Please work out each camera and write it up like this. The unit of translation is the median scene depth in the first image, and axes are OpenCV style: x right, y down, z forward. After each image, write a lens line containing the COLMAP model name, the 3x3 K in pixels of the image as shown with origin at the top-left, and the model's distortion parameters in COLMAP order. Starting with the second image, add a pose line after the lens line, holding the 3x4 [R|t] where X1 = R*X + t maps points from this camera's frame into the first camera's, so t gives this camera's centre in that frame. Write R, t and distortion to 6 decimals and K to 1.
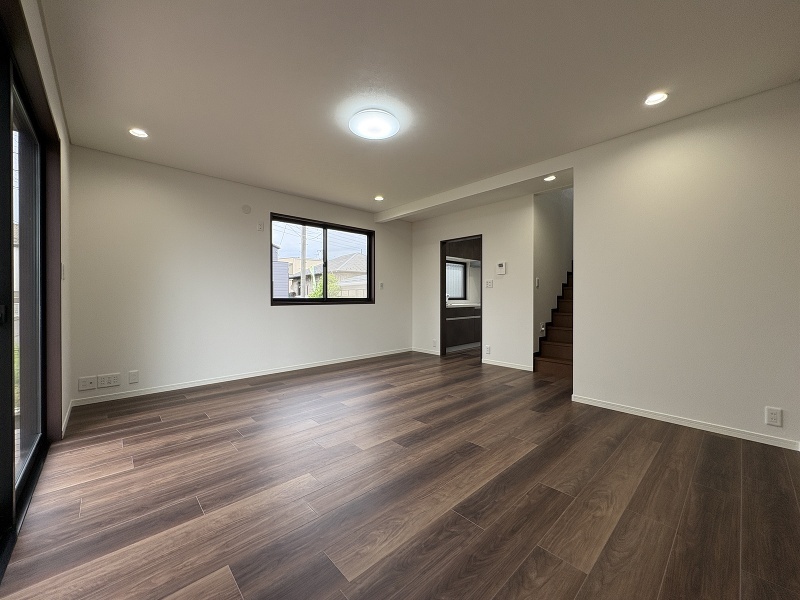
lens RADIAL K [[317.5, 0, 398.6], [0, 317.5, 298.0], [0, 0, 1]] dist [-0.000761, 0.000394]
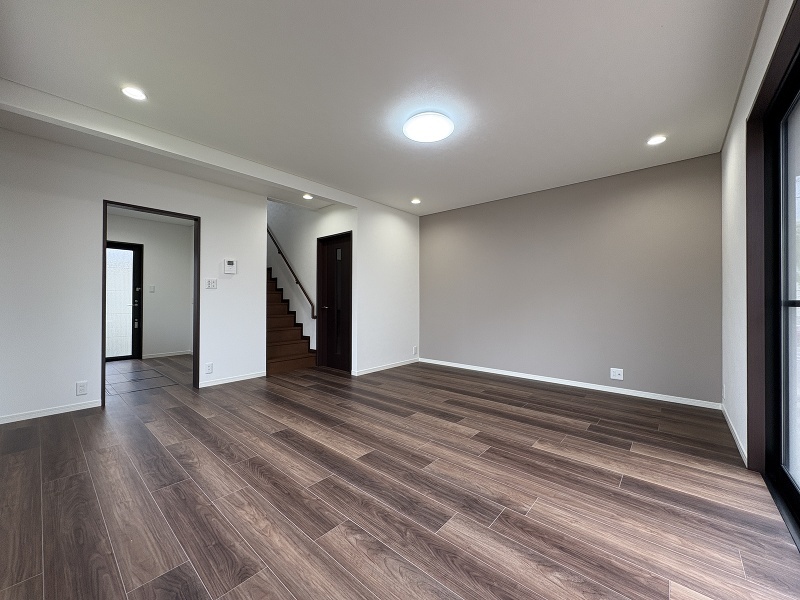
lens RADIAL K [[317.5, 0, 398.7], [0, 317.5, 300.4], [0, 0, 1]] dist [-0.000761, 0.000394]
pose [[-0.107106, 0.002484, 0.994244, -1.026385], [0.000733, 0.999997, -0.002419, -0.002146], [-0.994247, 0.000470, -0.107108, 1.171864]]
